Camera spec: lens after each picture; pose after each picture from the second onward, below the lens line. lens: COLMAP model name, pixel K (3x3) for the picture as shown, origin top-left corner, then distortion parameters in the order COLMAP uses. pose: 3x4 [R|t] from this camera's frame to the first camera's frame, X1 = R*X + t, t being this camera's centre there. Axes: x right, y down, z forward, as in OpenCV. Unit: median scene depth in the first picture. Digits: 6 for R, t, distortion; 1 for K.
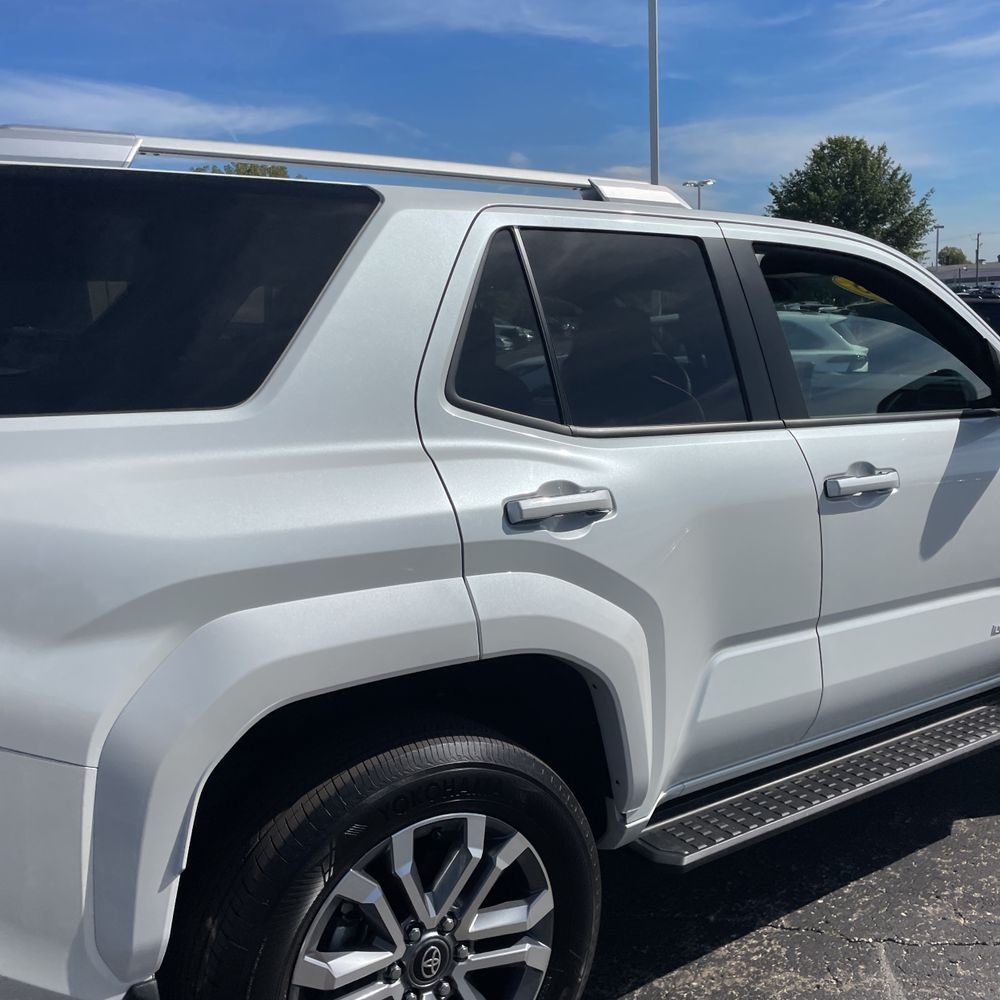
lens RADIAL K [[998.3, 0, 489.0], [0, 998.3, 488.7], [0, 0, 1]] dist [0.083265, -0.118395]
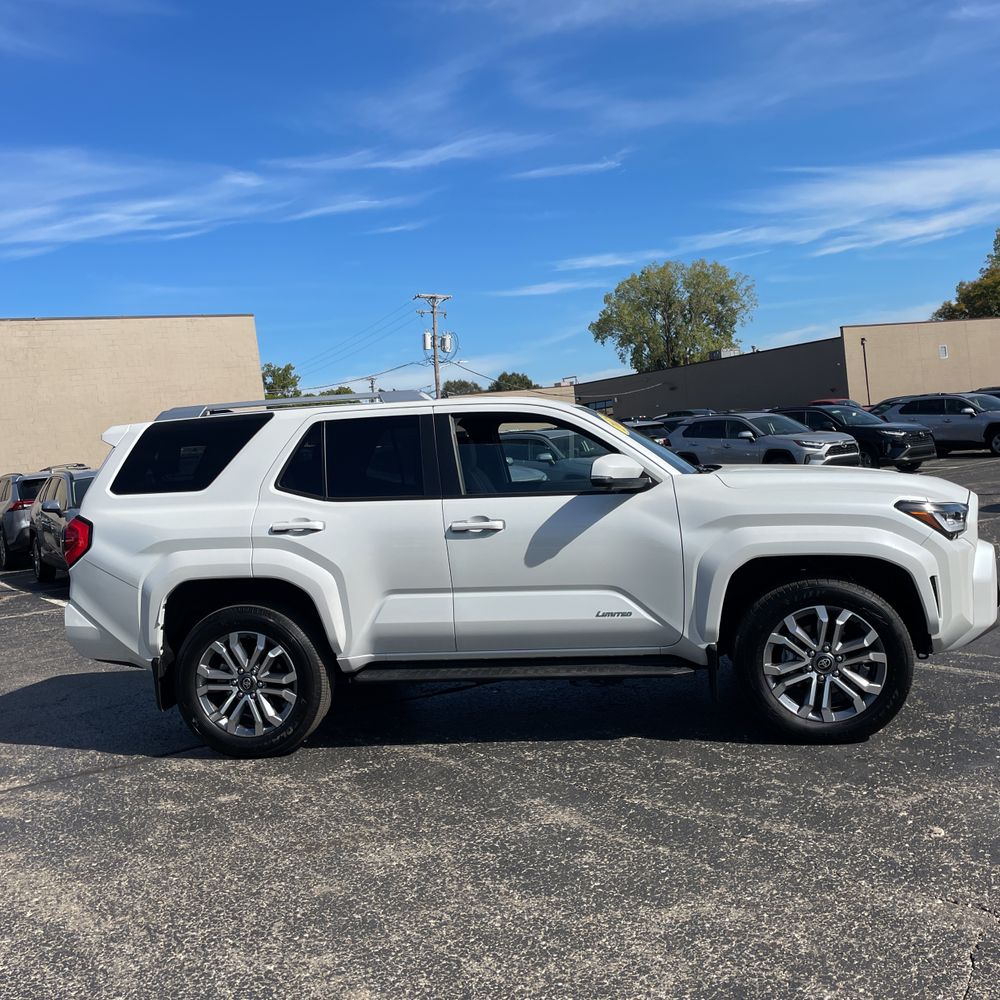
lens RADIAL K [[998.3, 0, 489.0], [0, 998.3, 488.7], [0, 0, 1]] dist [0.083265, -0.118395]
pose [[0.738394, -0.012400, -0.674255, 2.239073], [-0.051162, 0.995919, -0.074344, 0.089185], [0.672426, 0.089392, 0.734747, -0.641198]]
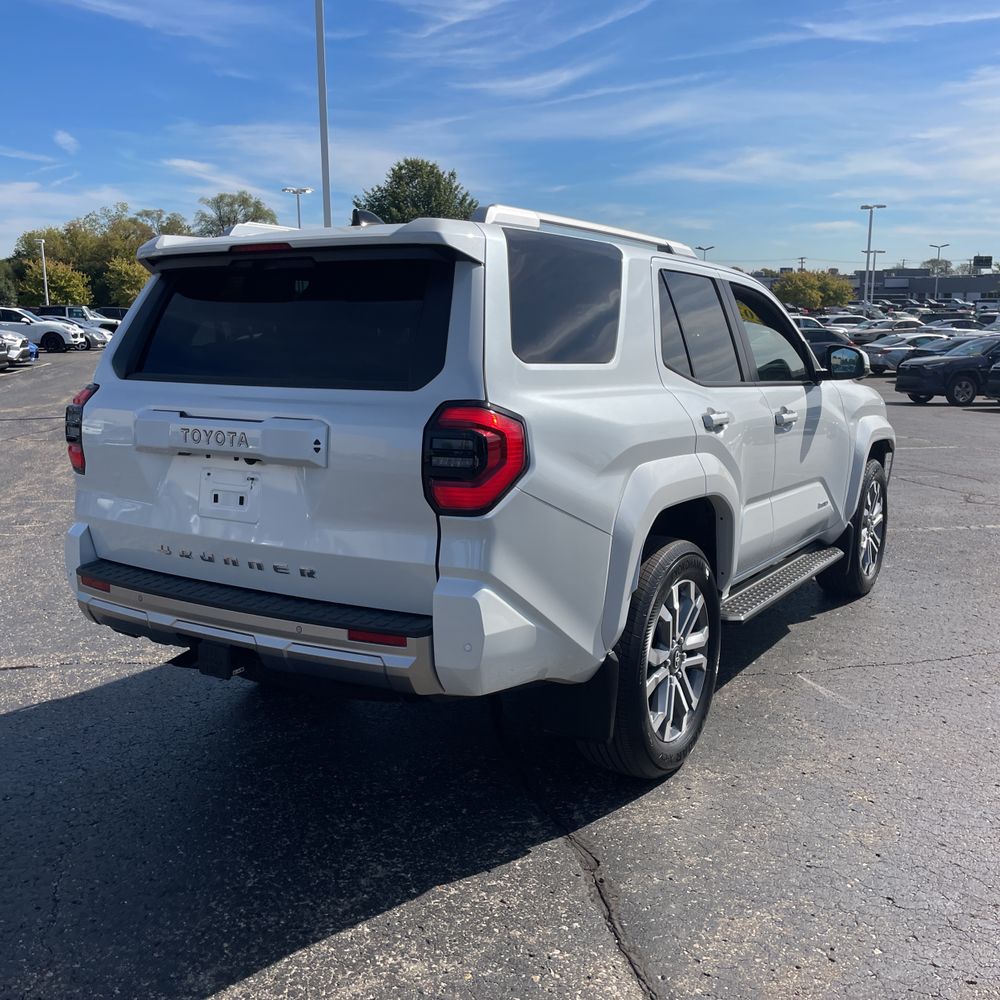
lens RADIAL K [[998.3, 0, 489.0], [0, 998.3, 488.7], [0, 0, 1]] dist [0.083265, -0.118395]
pose [[0.914686, -0.028374, 0.403169, -1.061032], [0.029629, 0.999556, 0.003125, 0.125943], [-0.403079, 0.009087, 0.915120, -0.544062]]
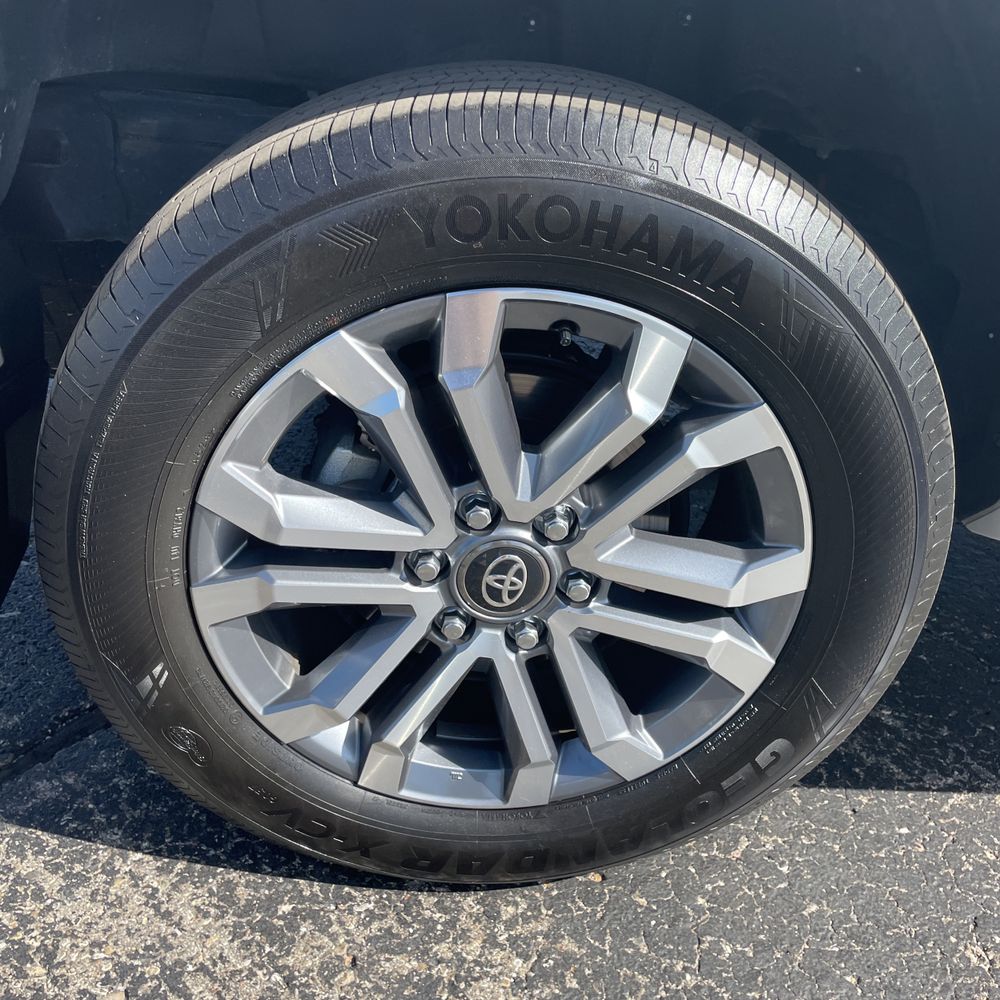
lens RADIAL K [[998.3, 0, 489.0], [0, 998.3, 488.7], [0, 0, 1]] dist [0.083265, -0.118395]
pose [[0.852535, 0.344769, -0.392834, 0.106966], [-0.190164, 0.904684, 0.381294, 0.227412], [0.486849, -0.250363, 0.836837, 0.562175]]
